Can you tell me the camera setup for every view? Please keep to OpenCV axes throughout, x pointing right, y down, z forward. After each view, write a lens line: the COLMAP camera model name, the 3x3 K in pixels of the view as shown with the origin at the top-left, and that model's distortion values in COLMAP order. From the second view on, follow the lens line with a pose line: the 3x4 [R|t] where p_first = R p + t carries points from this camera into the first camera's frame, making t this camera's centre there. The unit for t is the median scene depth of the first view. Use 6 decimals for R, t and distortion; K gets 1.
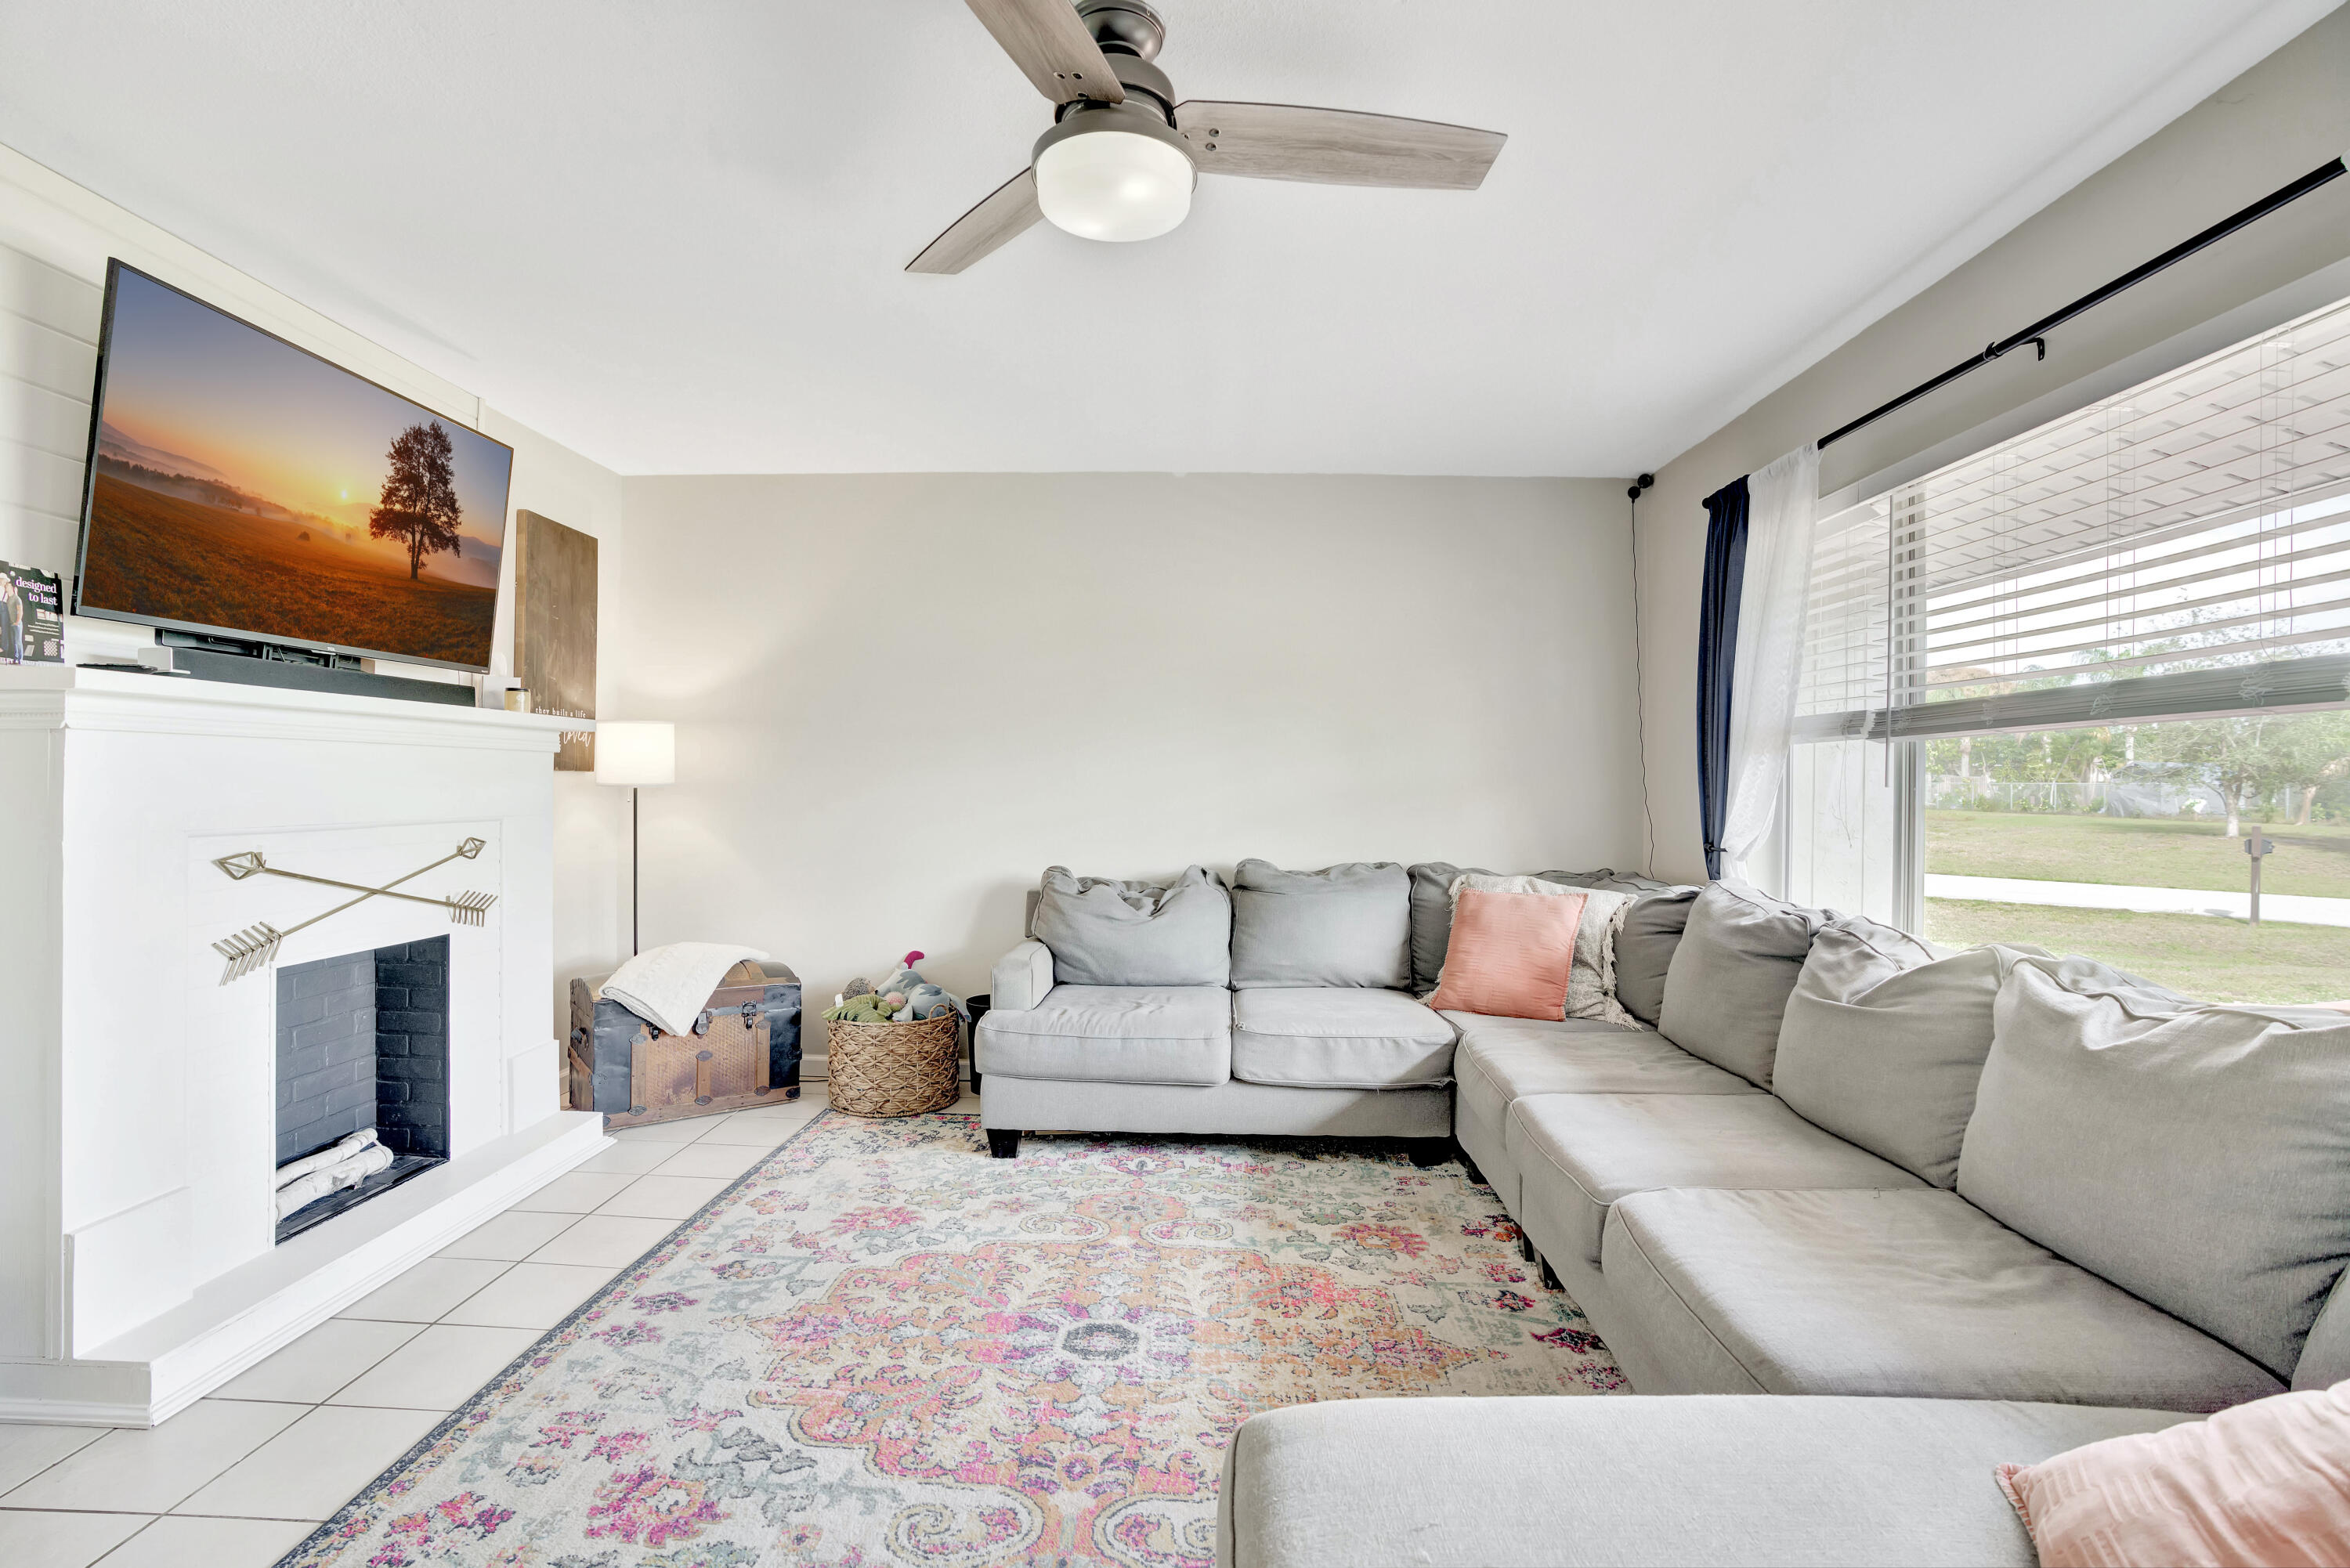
lens RADIAL K [[1068.3, 0, 1177.3], [0, 1068.3, 782.8], [0, 0, 1]] dist [-0.074372, 0.028835]
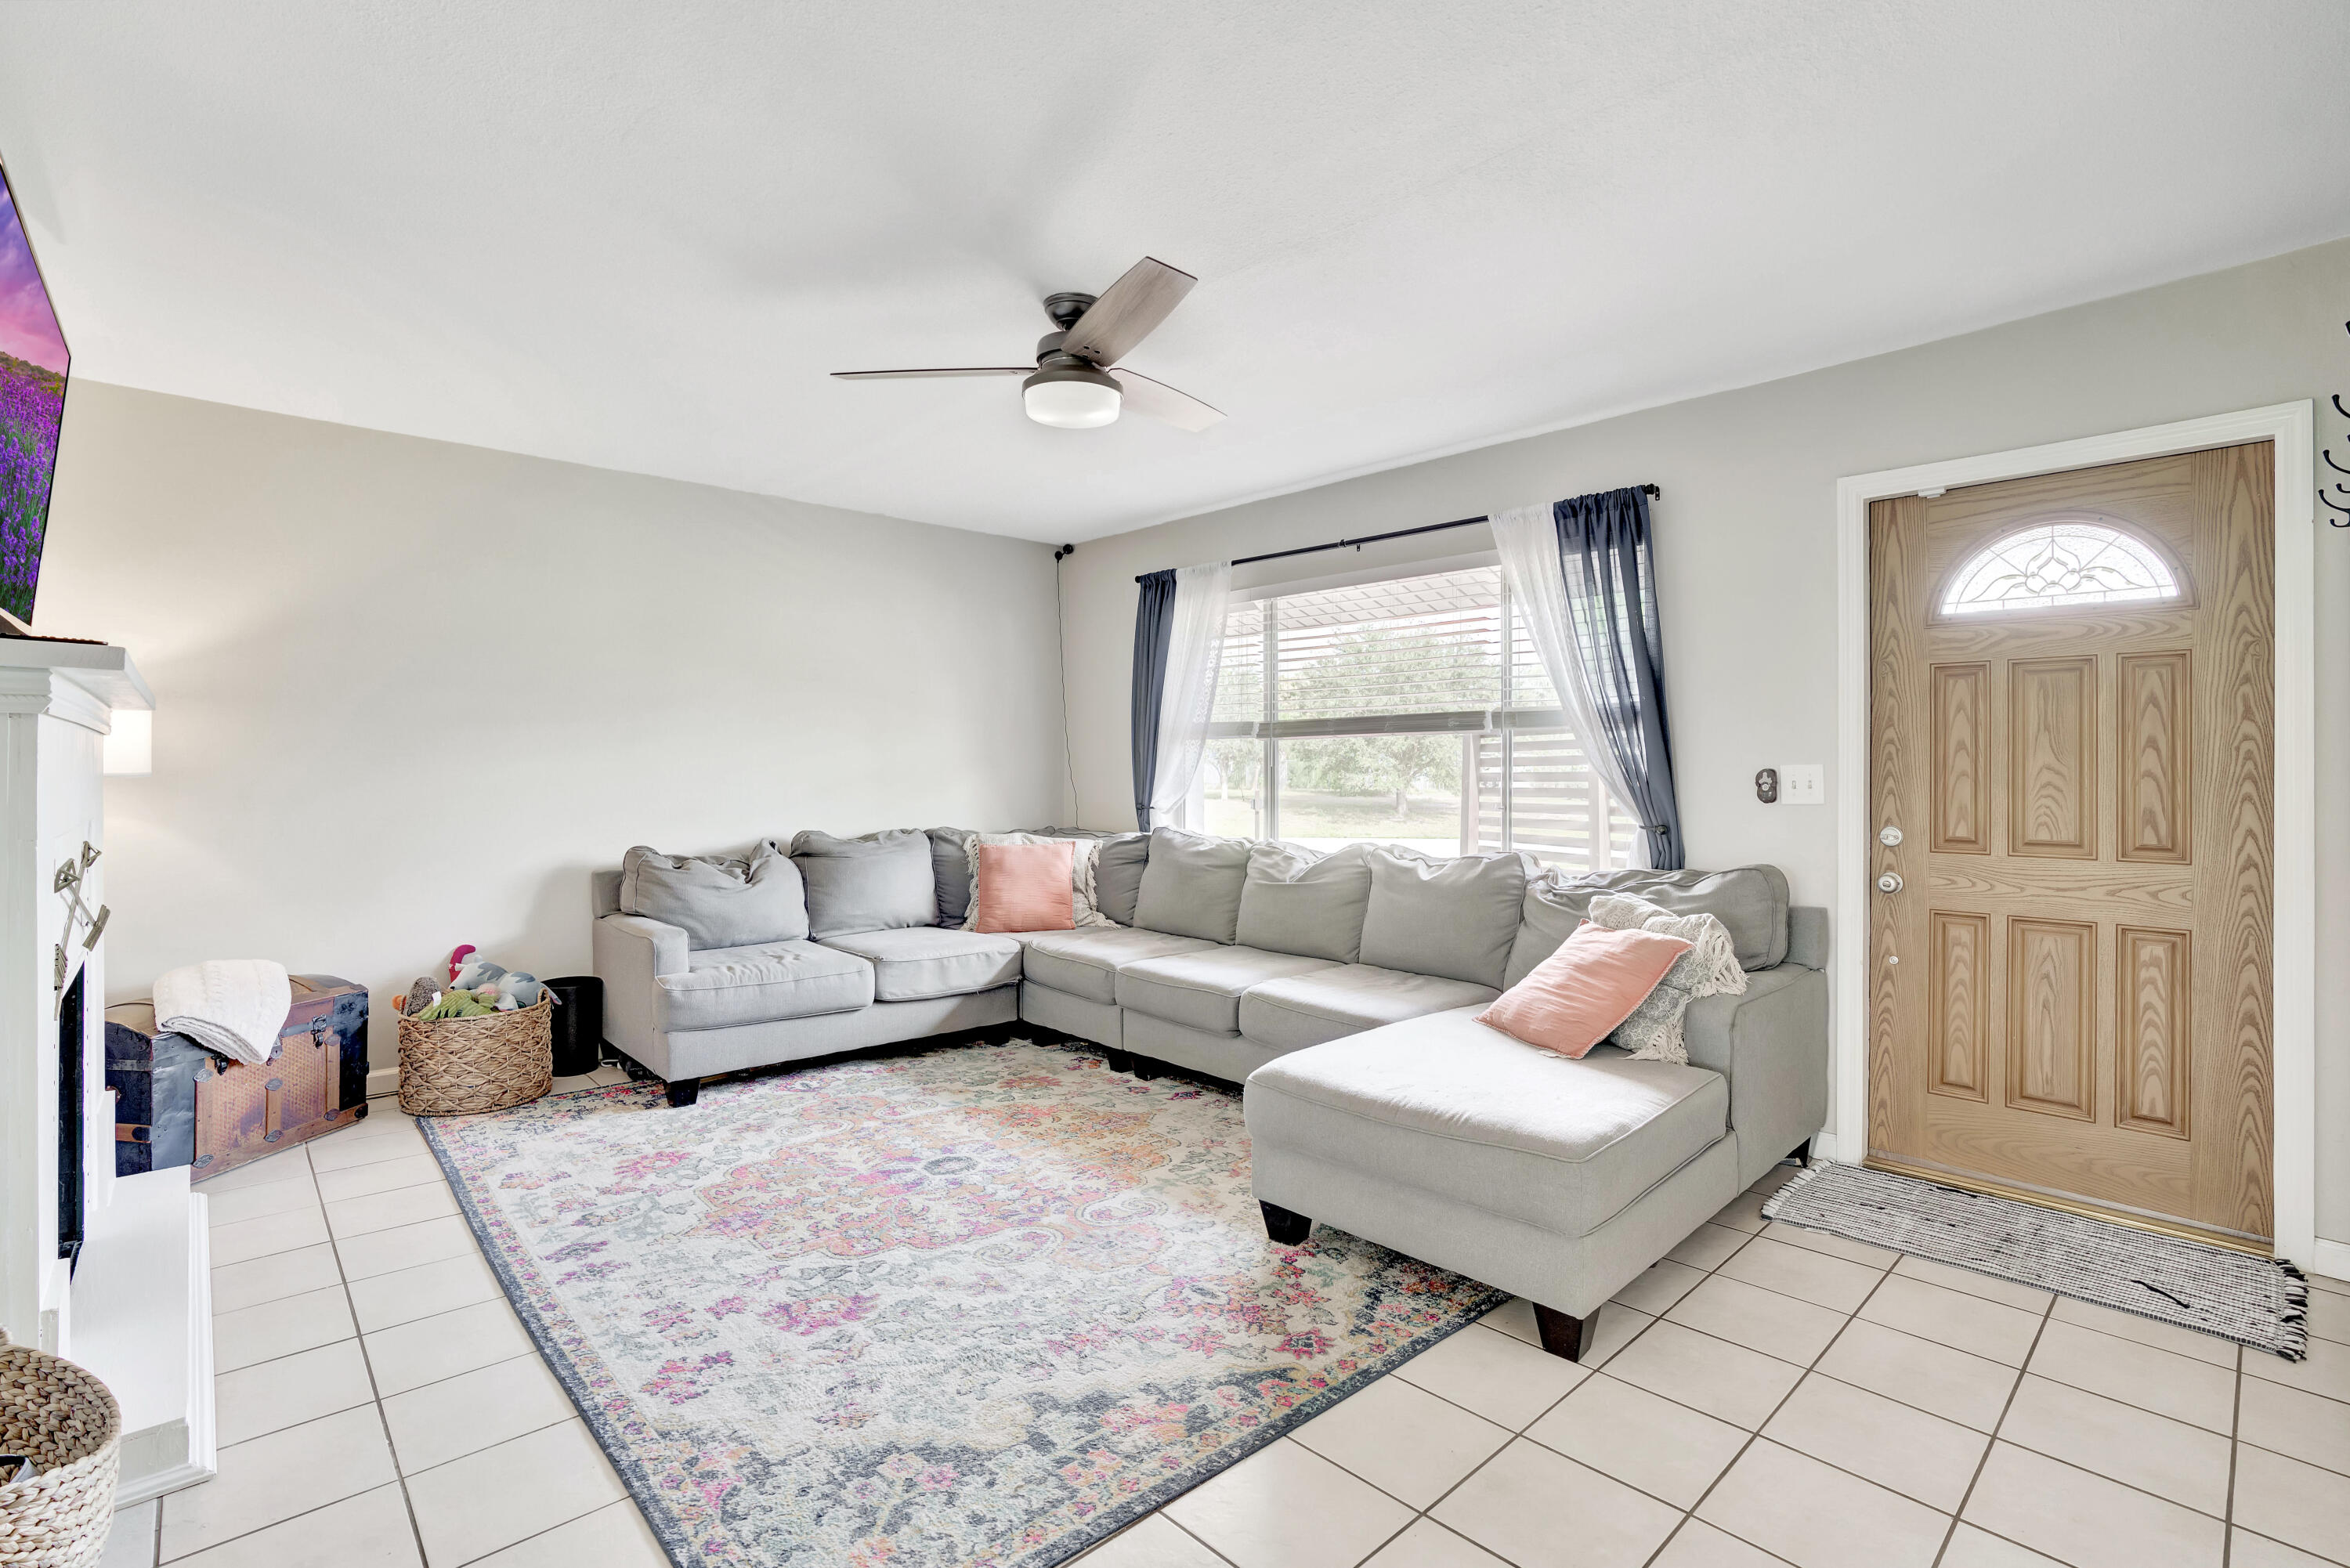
lens RADIAL K [[1082.3, 0, 1171.3], [0, 1082.3, 758.2], [0, 0, 1]] dist [-0.056613, 0.017060]
pose [[0.714230, -0.001841, 0.699909, -0.594807], [0.005533, 0.999980, -0.003016, -0.003949], [-0.699889, 0.006027, 0.714226, -0.160248]]
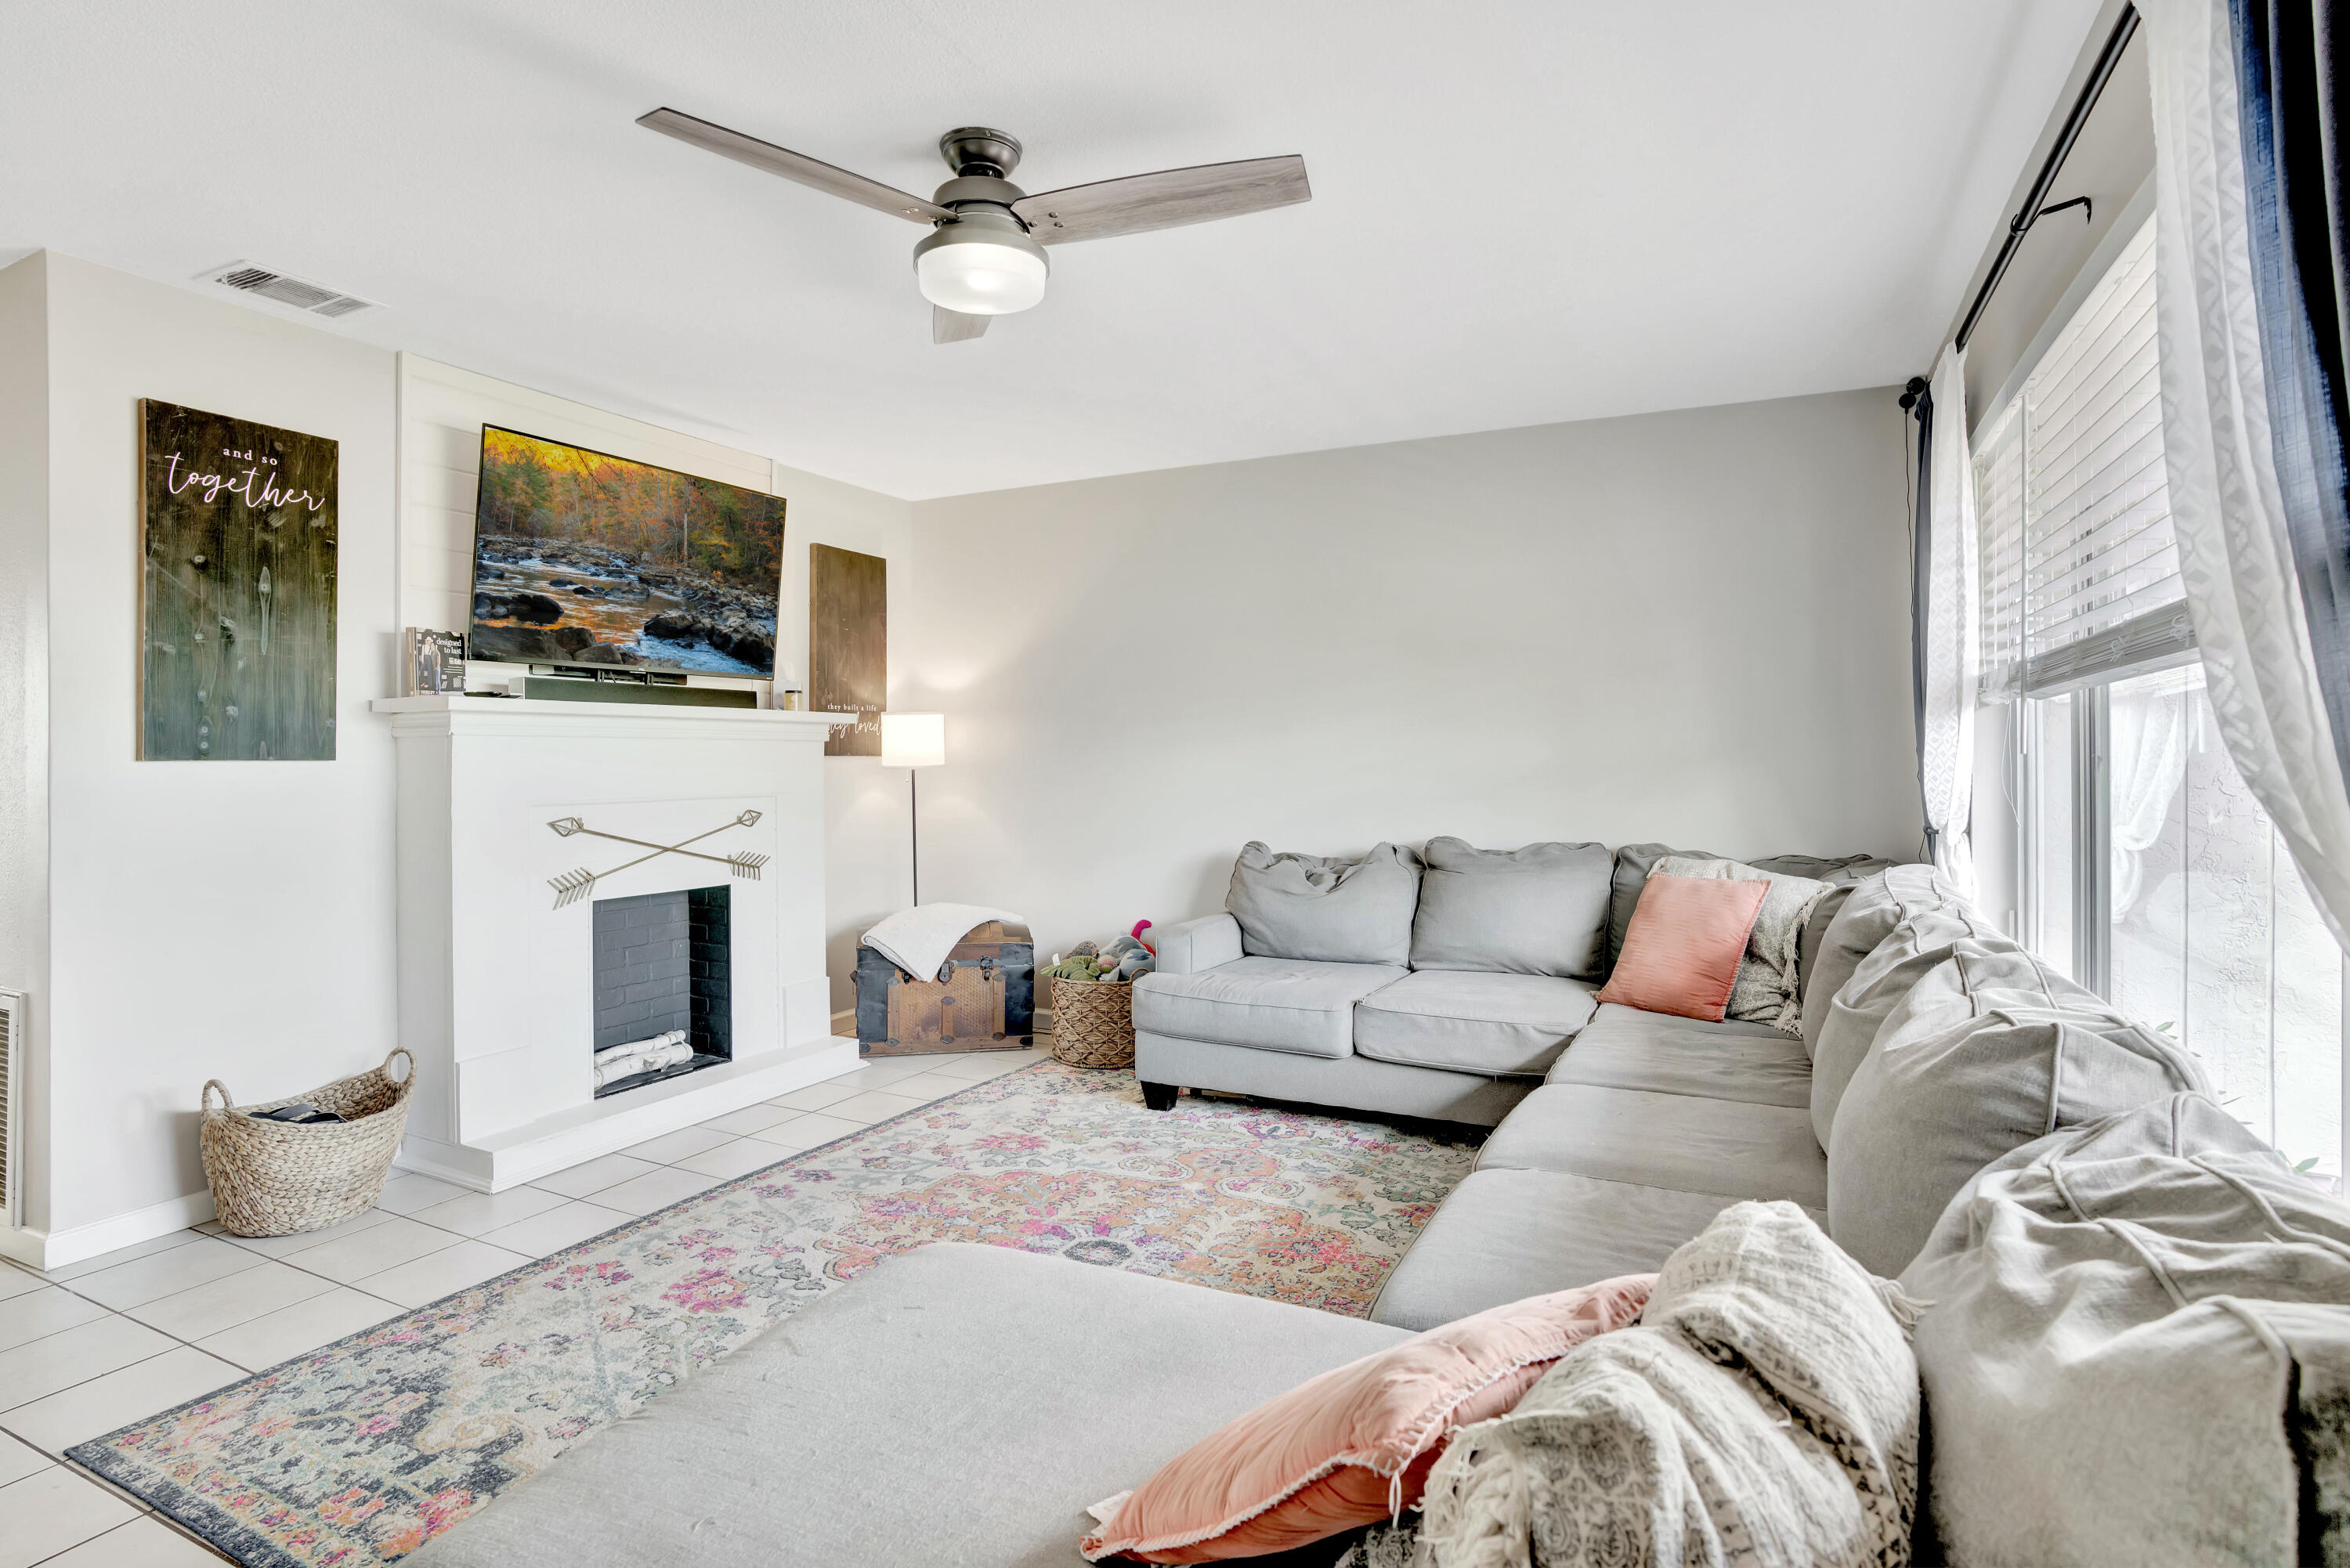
lens RADIAL K [[1180.5, 0, 1195.3], [0, 1180.5, 750.0], [0, 0, 1]] dist [-0.065033, 0.029523]
pose [[0.910178, -0.016882, -0.413874, 0.382084], [0.013237, 0.999844, -0.011672, 0.002790], [0.414006, 0.005145, 0.910259, -0.075791]]
